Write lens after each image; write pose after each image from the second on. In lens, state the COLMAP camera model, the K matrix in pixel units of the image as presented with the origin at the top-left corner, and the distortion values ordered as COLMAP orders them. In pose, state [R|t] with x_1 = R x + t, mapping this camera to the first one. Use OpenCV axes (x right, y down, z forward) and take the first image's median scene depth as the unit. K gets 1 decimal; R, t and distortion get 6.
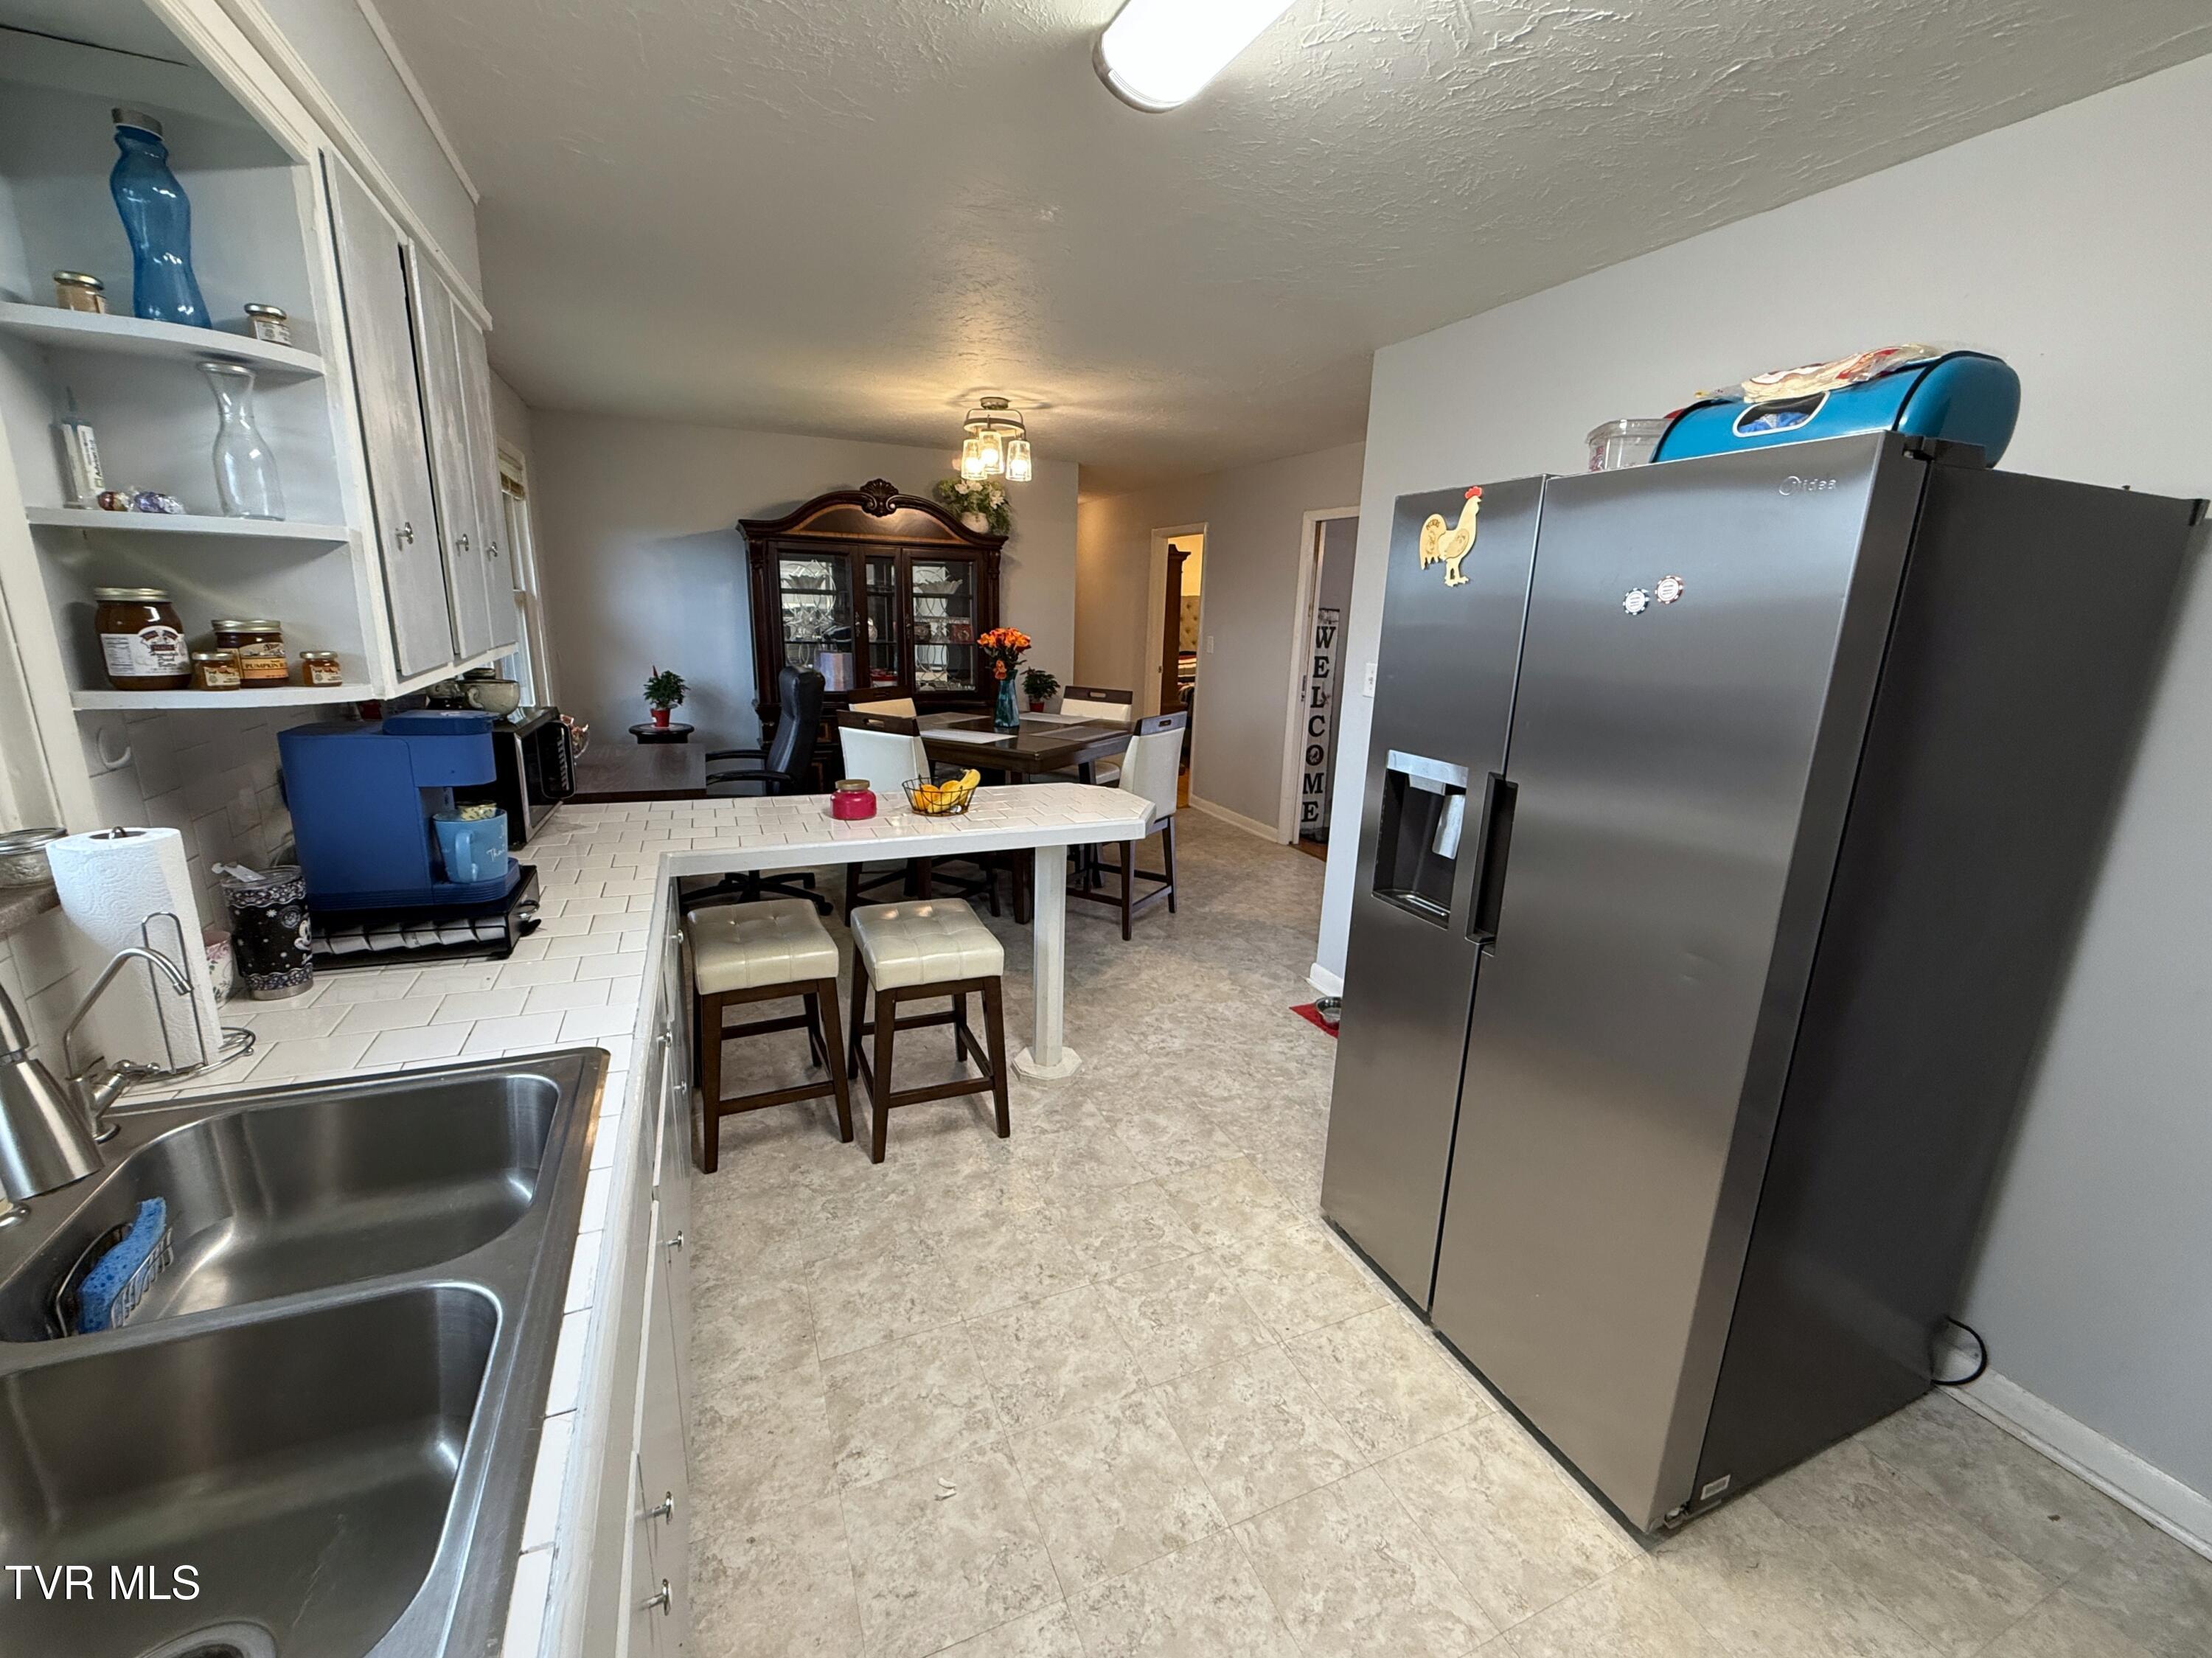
lens RADIAL K [[913.7, 0, 1100.7], [0, 913.7, 829.0], [0, 0, 1]] dist [0.000341, -0.000339]
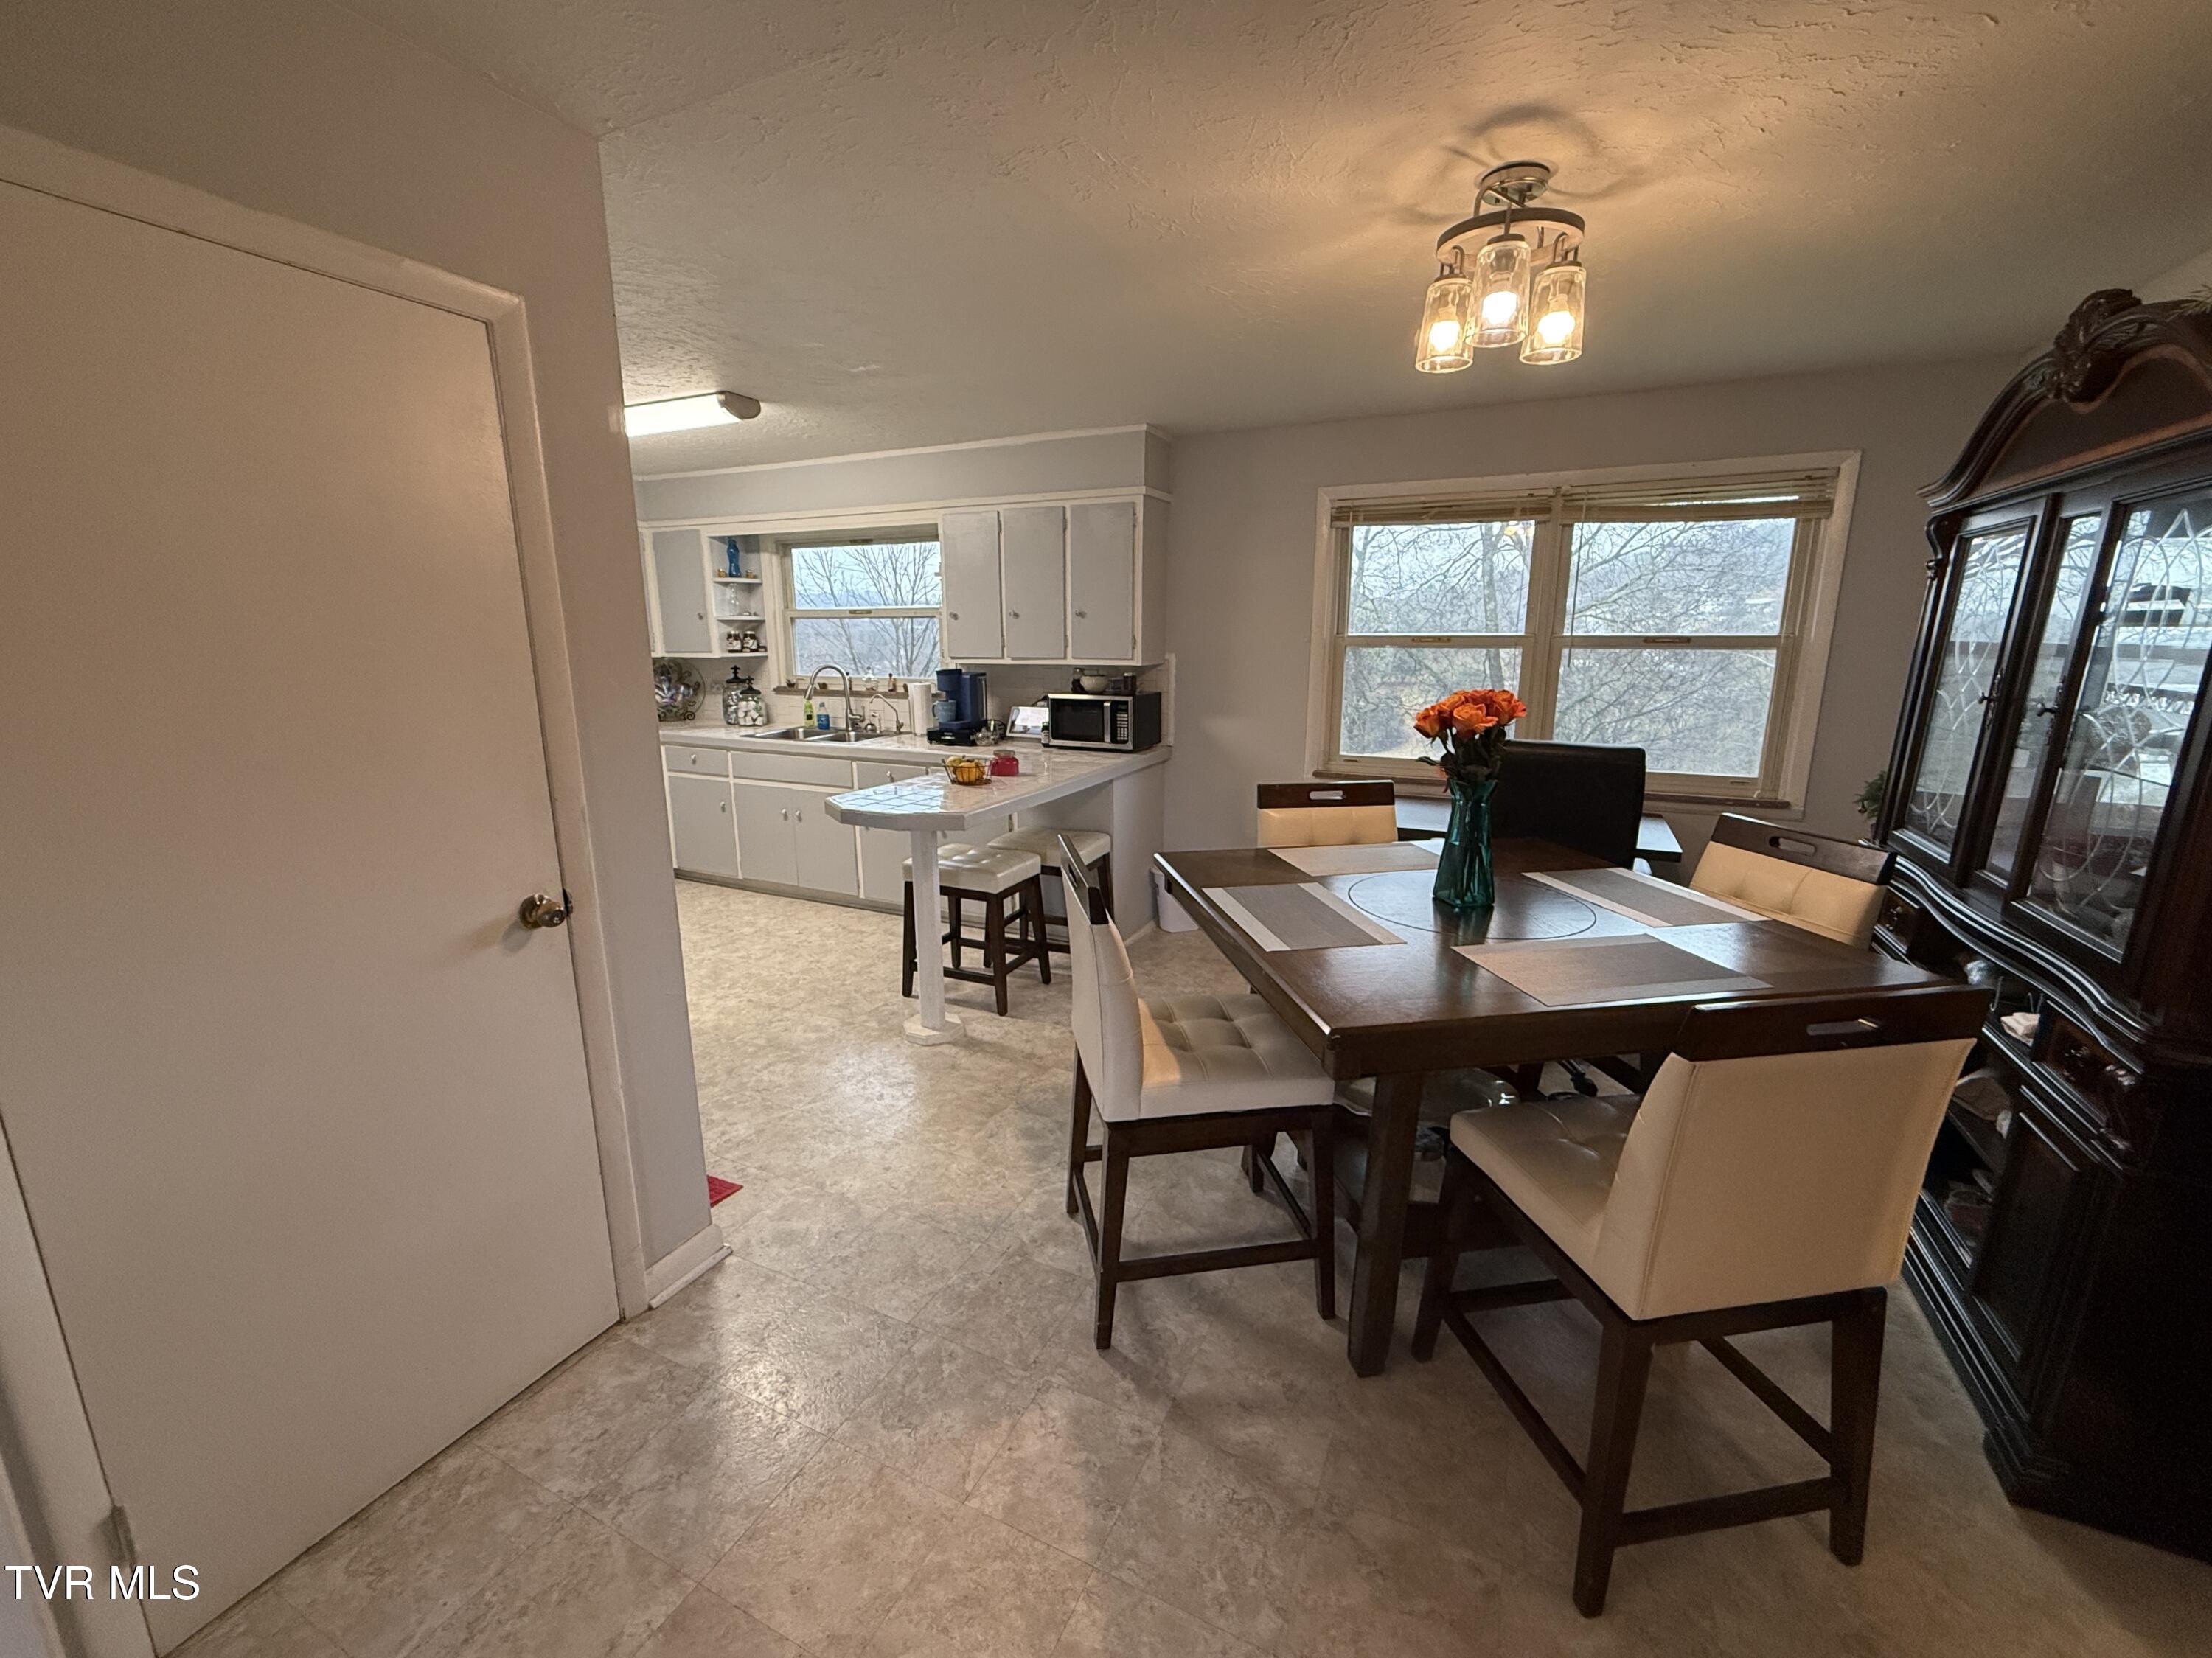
lens RADIAL K [[913.7, 0, 1100.7], [0, 913.7, 829.0], [0, 0, 1]] dist [0.000341, -0.000339]
pose [[-0.756806, 0.101889, -0.645650, 0.378963], [-0.188002, 0.912106, 0.364306, -0.325138], [0.626019, 0.397092, -0.671132, 1.369664]]
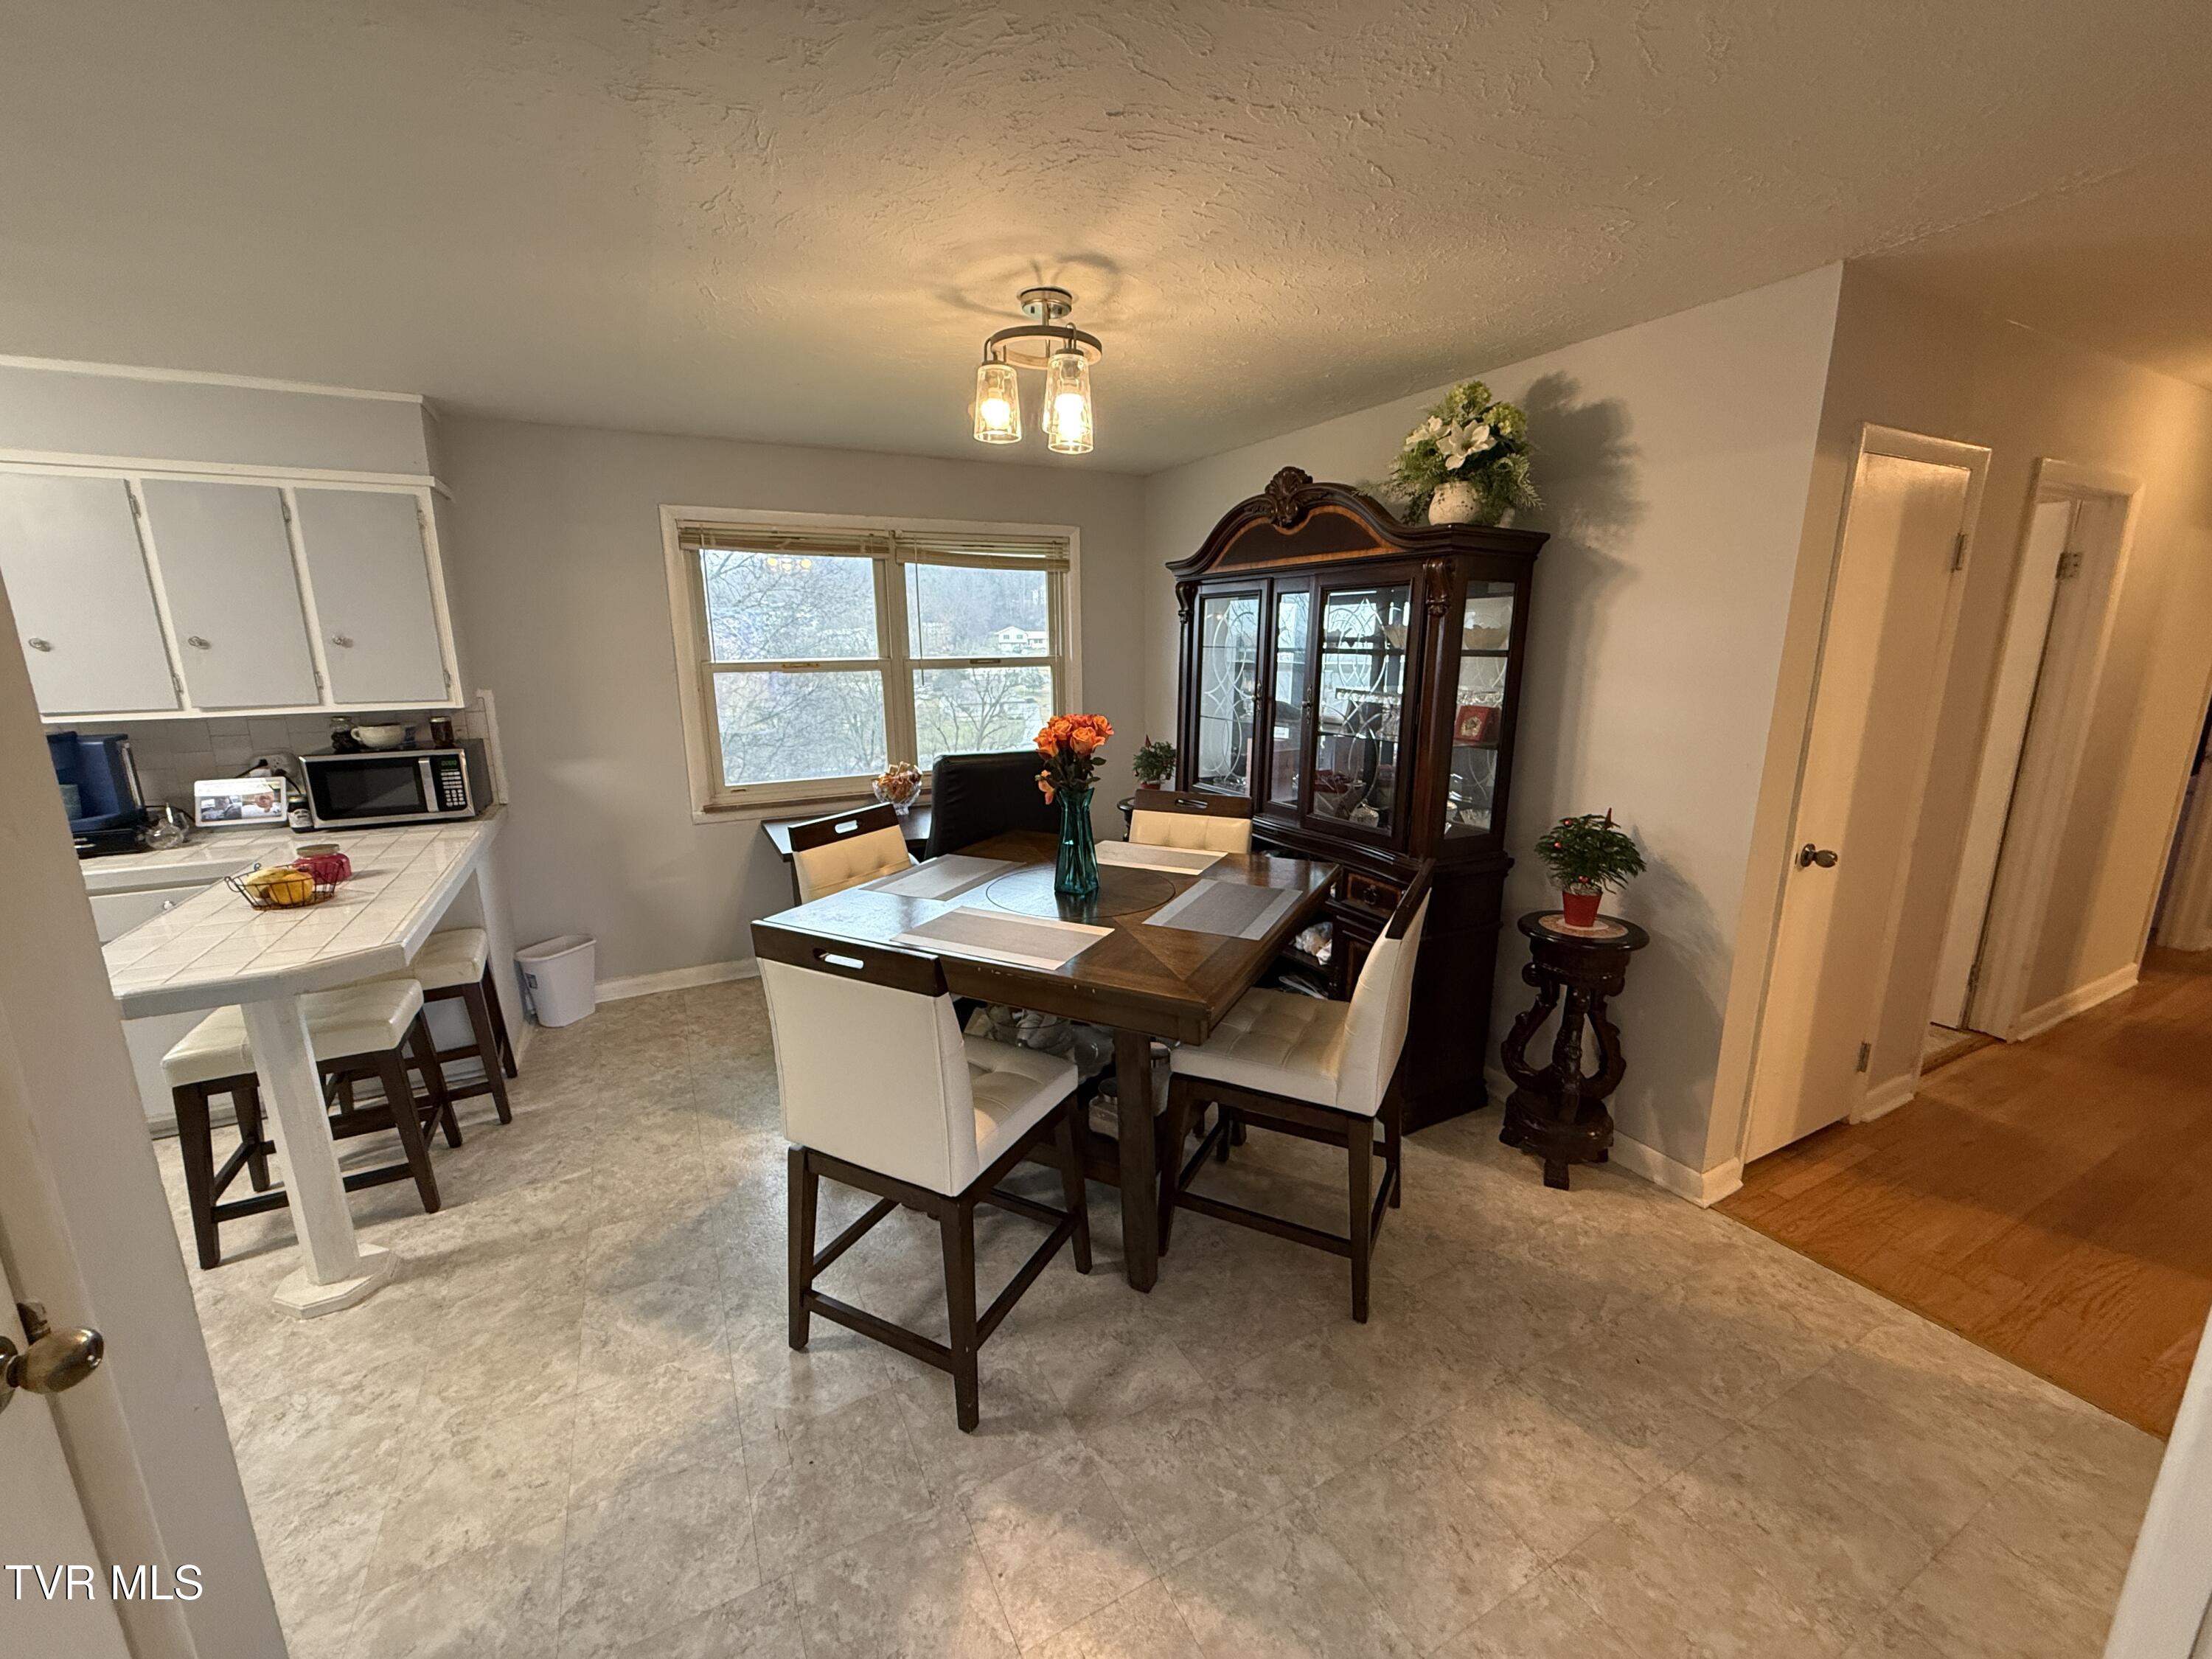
lens RADIAL K [[878.9, 0, 1106.0], [0, 878.9, 829.5], [0, 0, 1]] dist [-0.001167, -0.000156]
pose [[0.073334, 0.176427, -0.981578, 0.482009], [-0.236781, 0.959166, 0.154708, -0.273865], [0.968792, 0.221073, 0.112114, 1.102682]]
